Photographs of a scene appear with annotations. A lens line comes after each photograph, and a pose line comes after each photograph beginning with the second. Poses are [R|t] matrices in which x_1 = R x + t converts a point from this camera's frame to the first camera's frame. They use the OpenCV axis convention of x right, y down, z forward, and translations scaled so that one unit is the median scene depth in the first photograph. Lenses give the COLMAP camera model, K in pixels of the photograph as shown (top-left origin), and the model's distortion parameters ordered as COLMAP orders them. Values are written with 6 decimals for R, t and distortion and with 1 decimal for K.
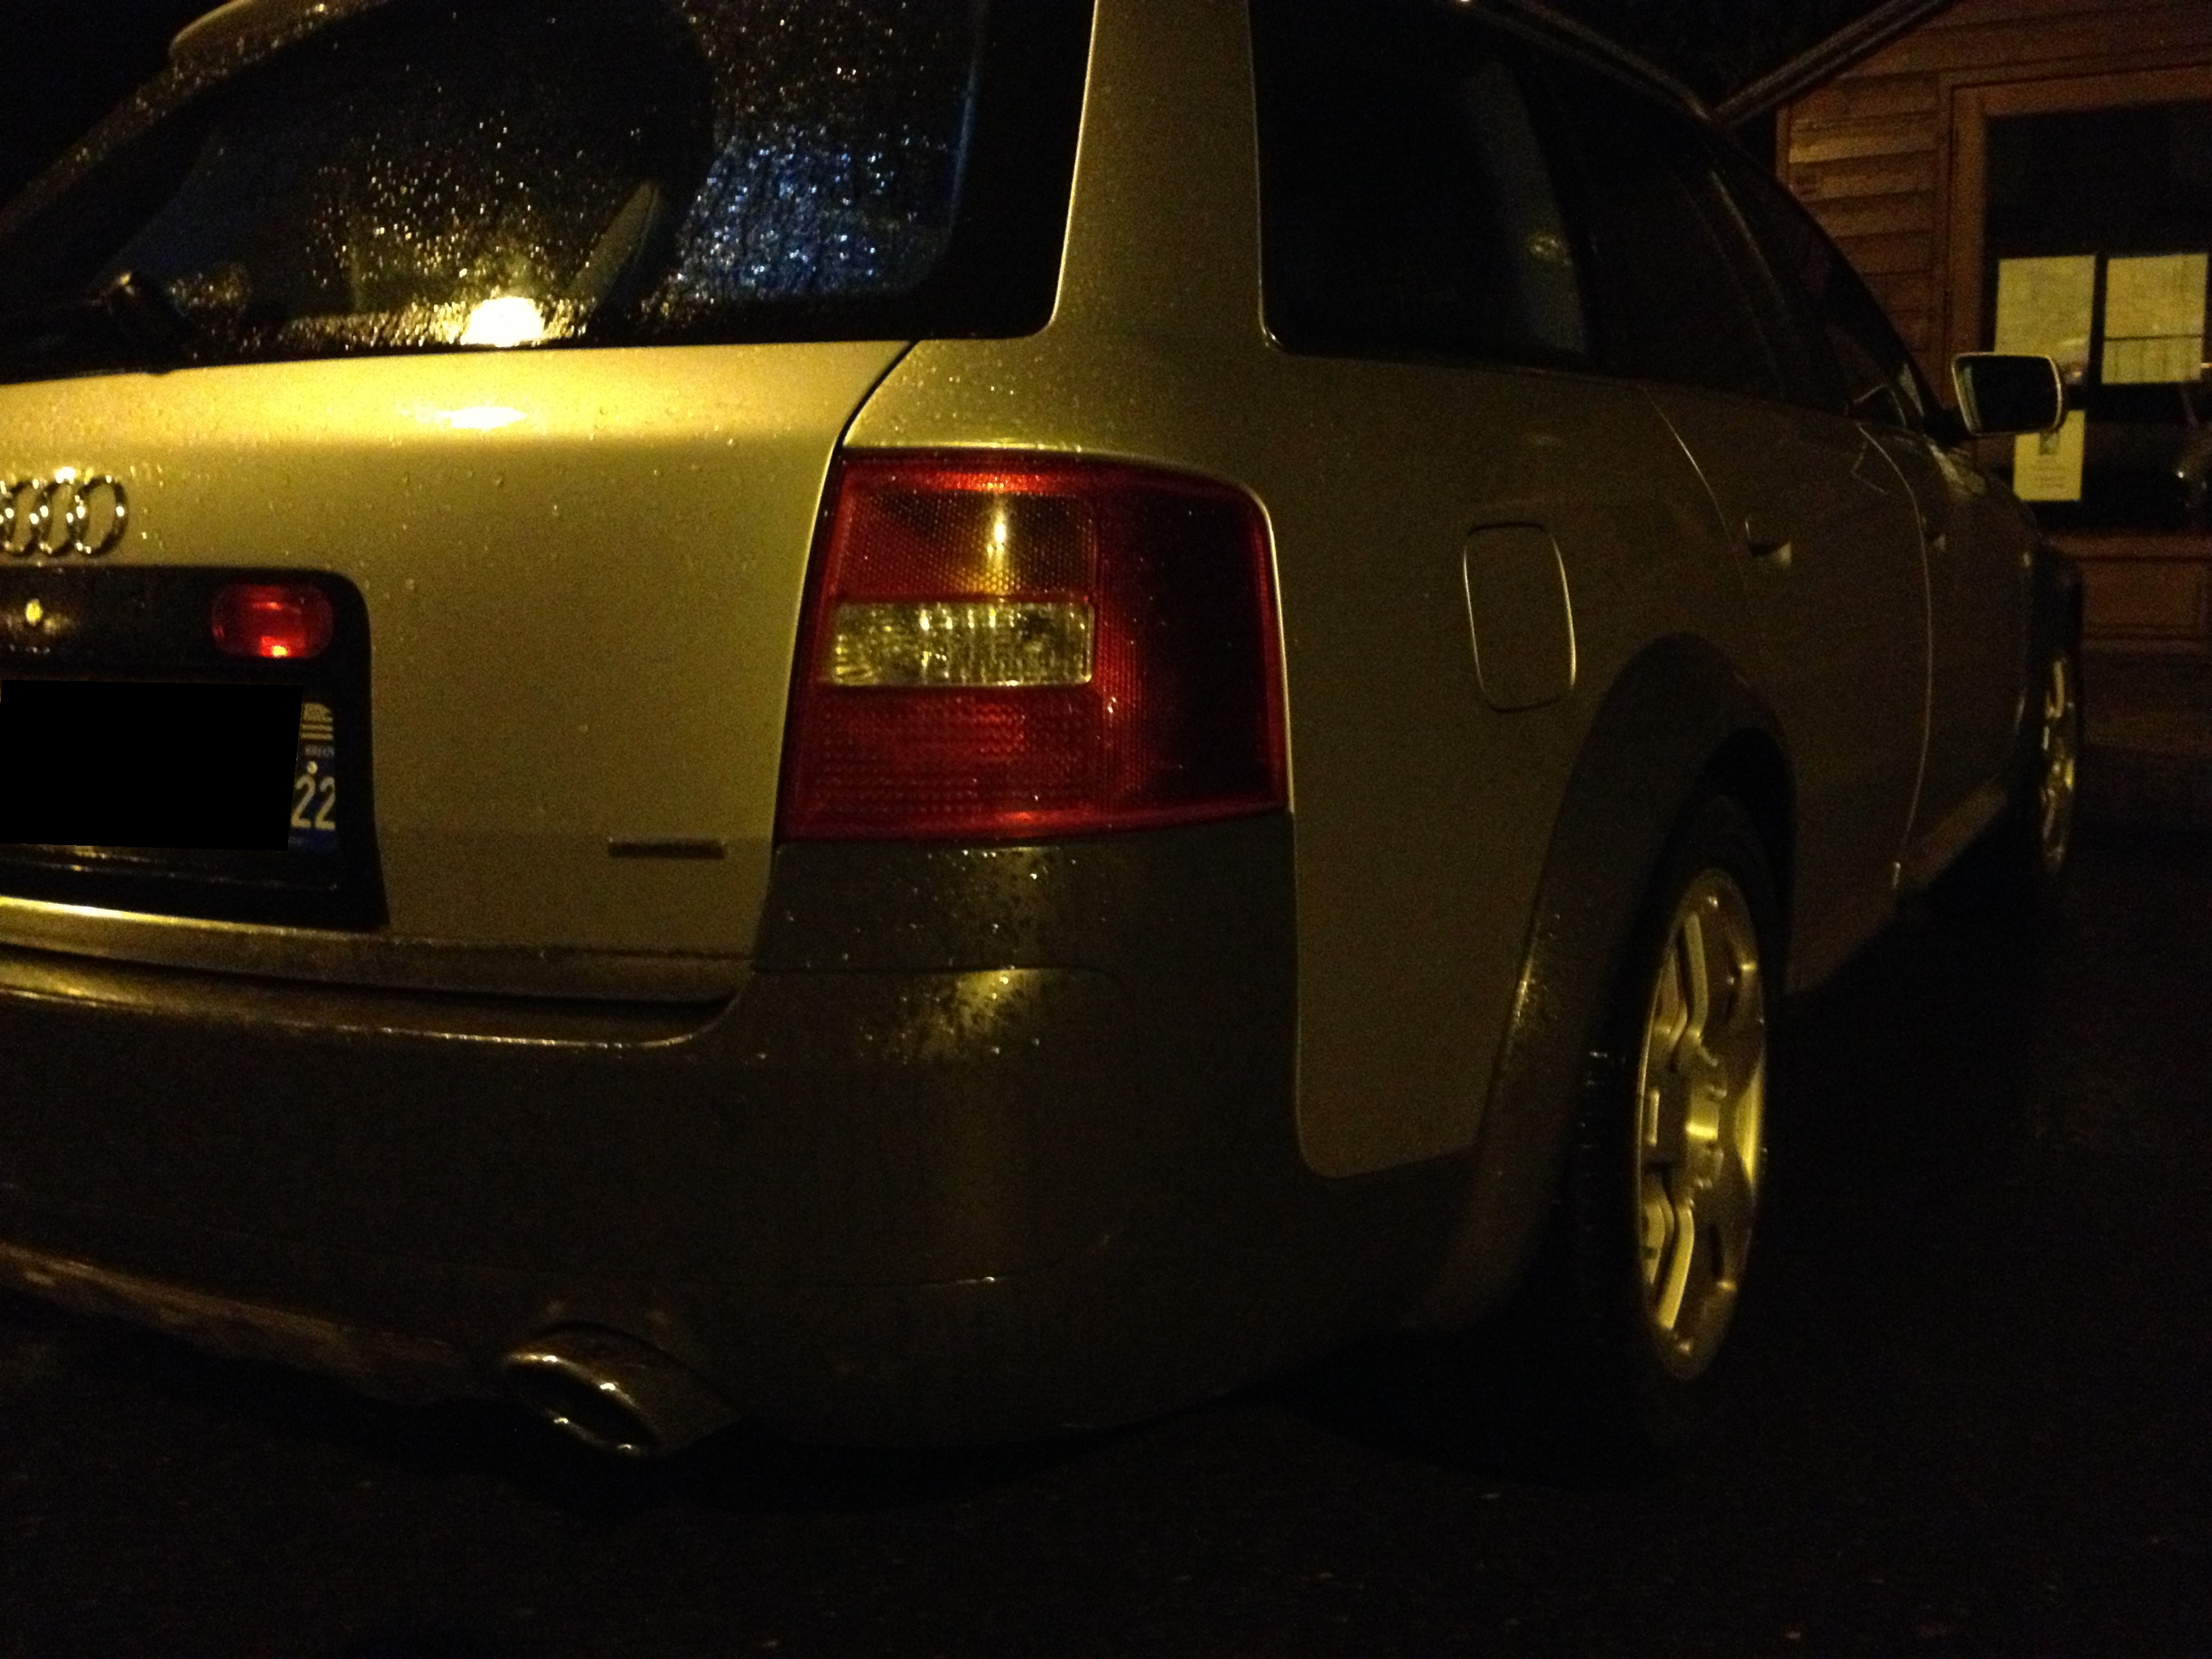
lens RADIAL K [[2060.9, 0, 1106.0], [0, 2060.9, 829.5], [0, 0, 1]] dist [0.255089, -0.412986]
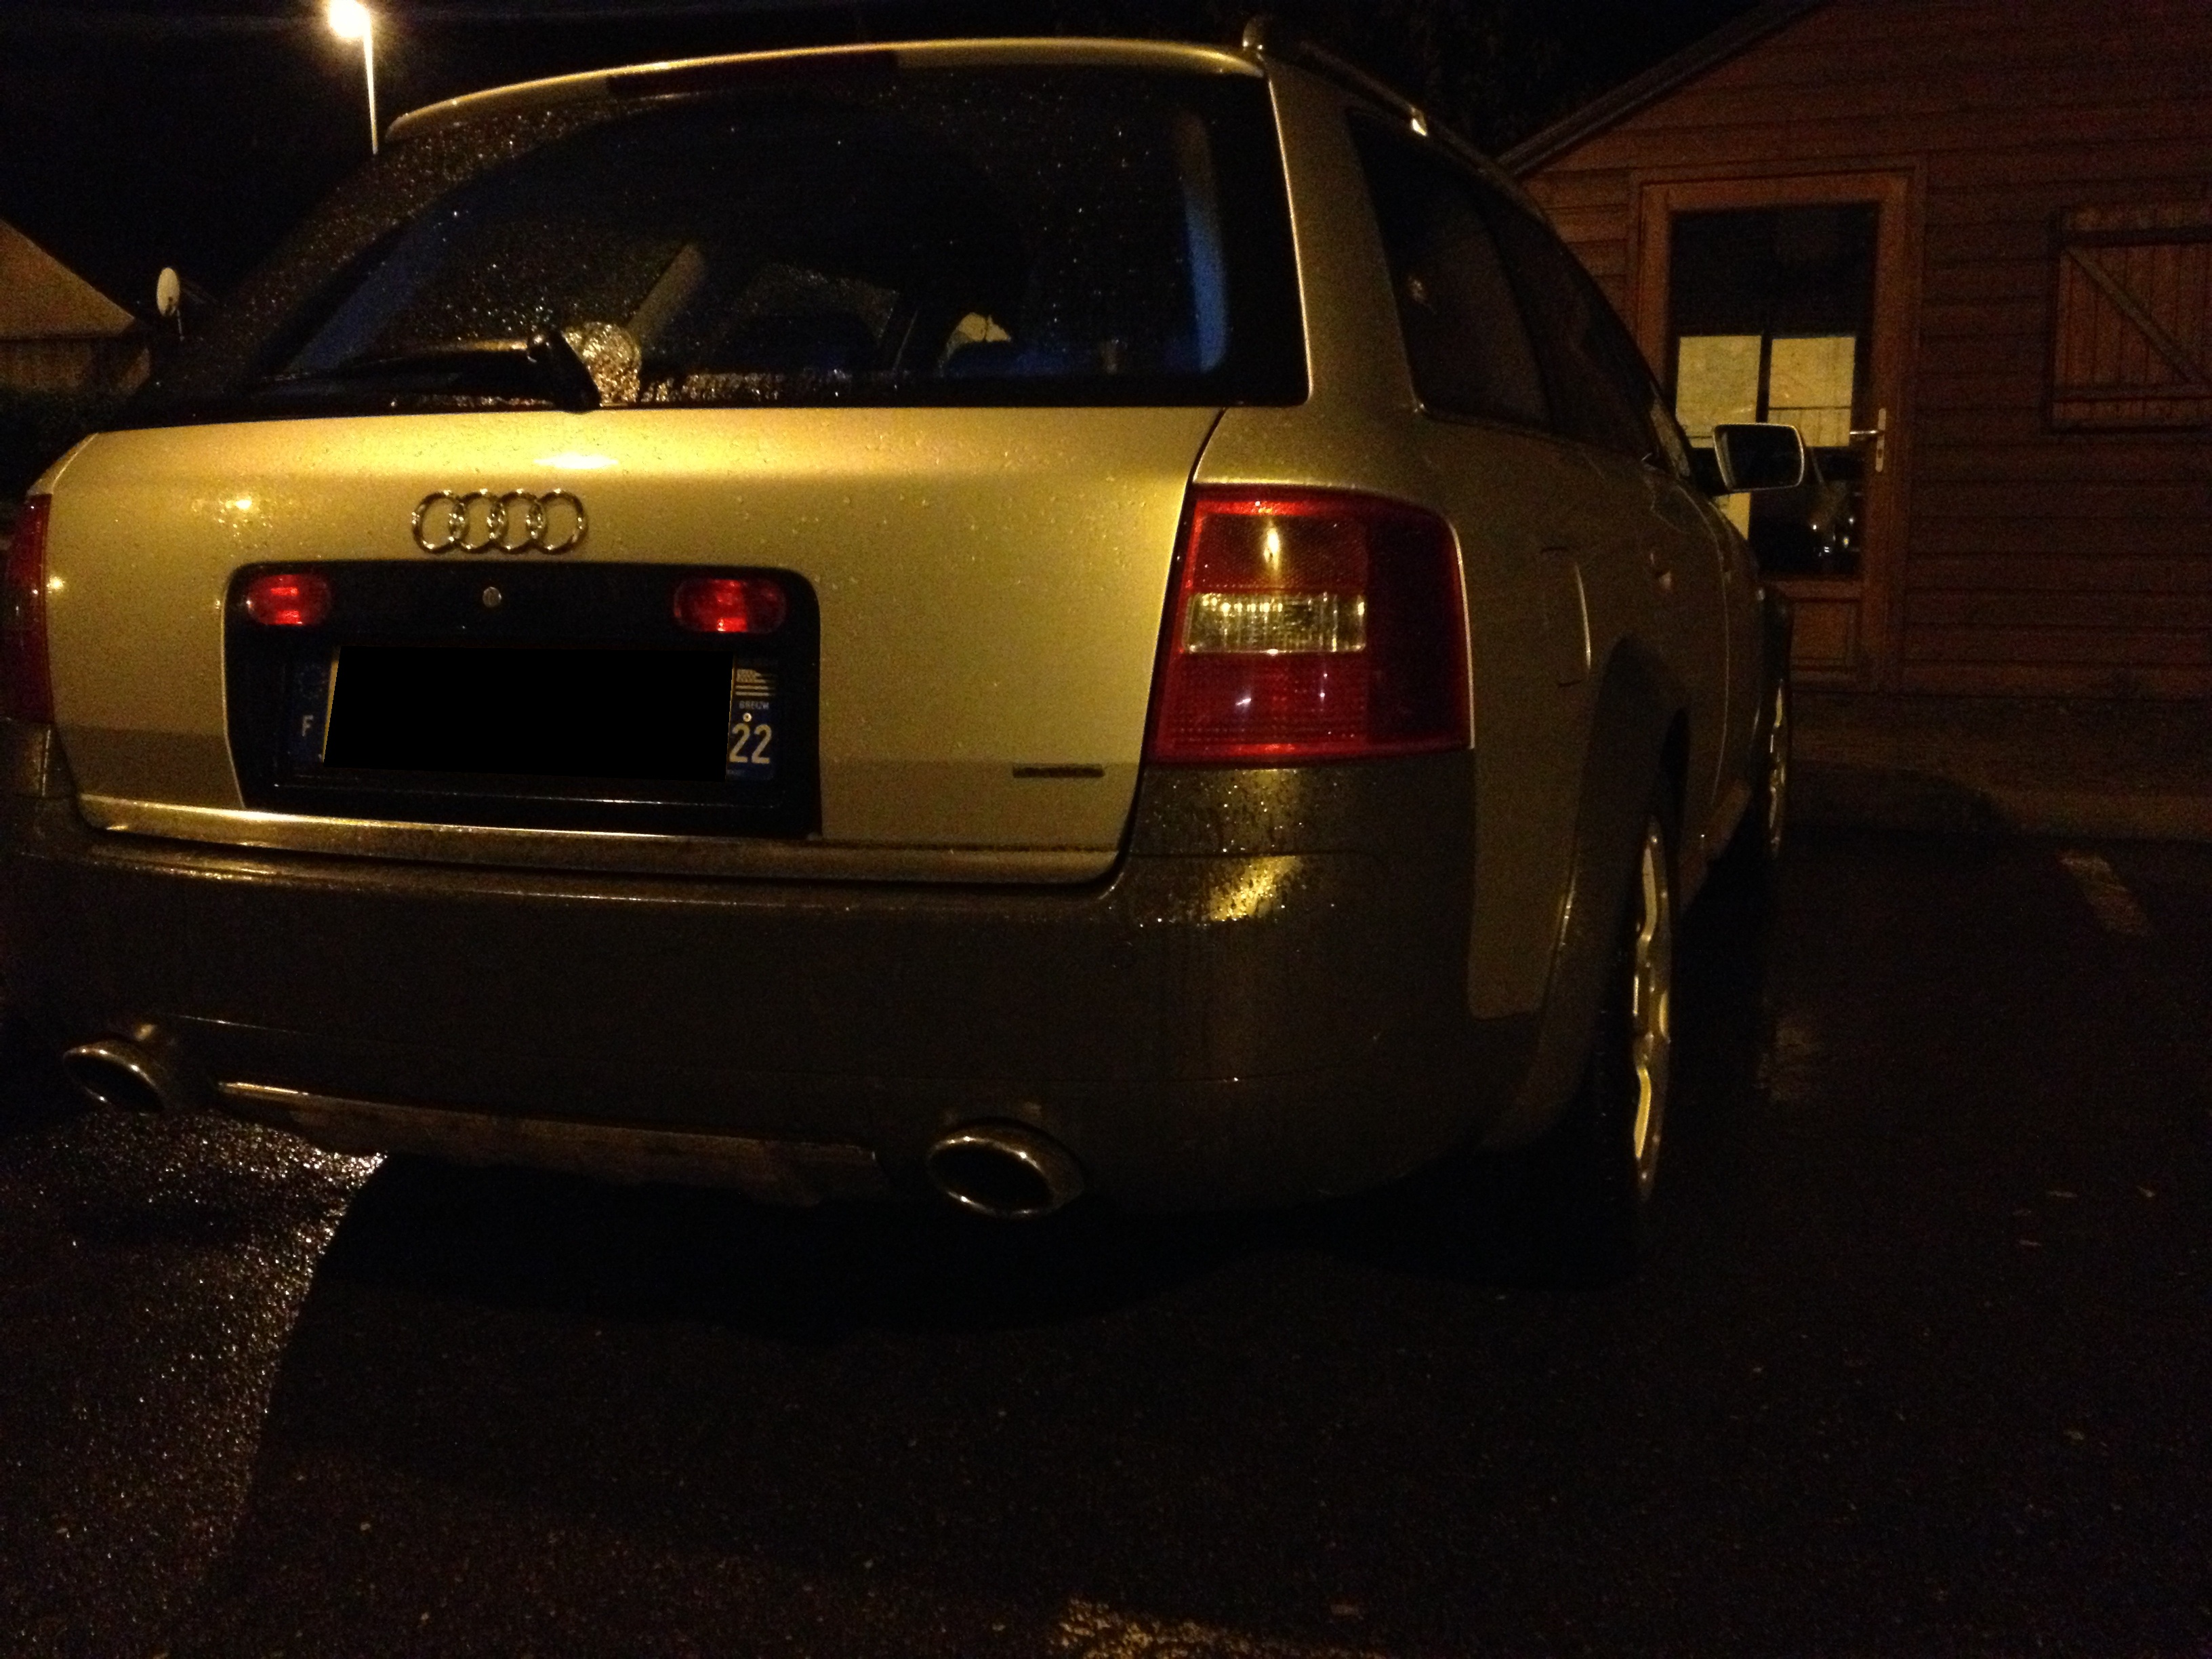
lens RADIAL K [[2060.9, 0, 1106.0], [0, 2060.9, 829.5], [0, 0, 1]] dist [0.255089, -0.412986]
pose [[0.987192, -0.006023, 0.159423, -0.359655], [0.008755, 0.999826, -0.016442, 0.064559], [-0.159297, 0.017627, 0.987073, -0.324072]]
